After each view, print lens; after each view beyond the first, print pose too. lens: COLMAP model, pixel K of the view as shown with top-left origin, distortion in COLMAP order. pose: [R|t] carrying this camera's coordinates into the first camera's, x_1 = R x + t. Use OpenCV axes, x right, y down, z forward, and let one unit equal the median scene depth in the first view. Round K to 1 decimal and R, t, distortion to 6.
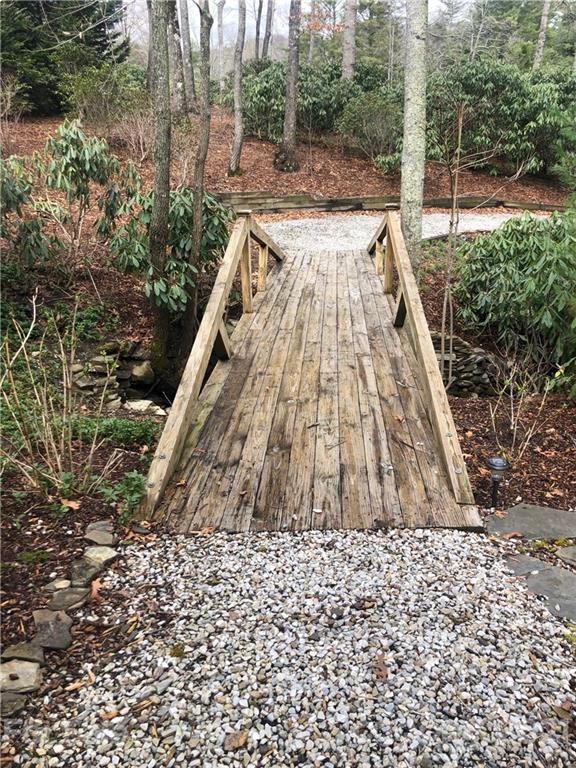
lens RADIAL K [[613.8, 0, 288.0], [0, 613.8, 384.0], [0, 0, 1]] dist [0.022677, -0.054575]
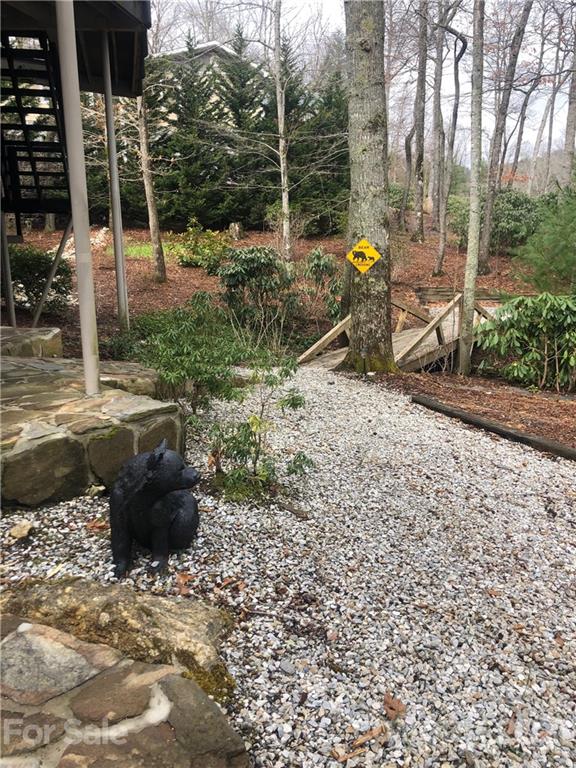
lens RADIAL K [[613.8, 0, 288.0], [0, 613.8, 384.0], [0, 0, 1]] dist [0.022677, -0.054575]
pose [[0.904357, 0.093482, -0.416412, 0.439983], [-0.158366, 0.979560, -0.124030, 0.285838], [0.396306, 0.178113, 0.900676, -0.787638]]
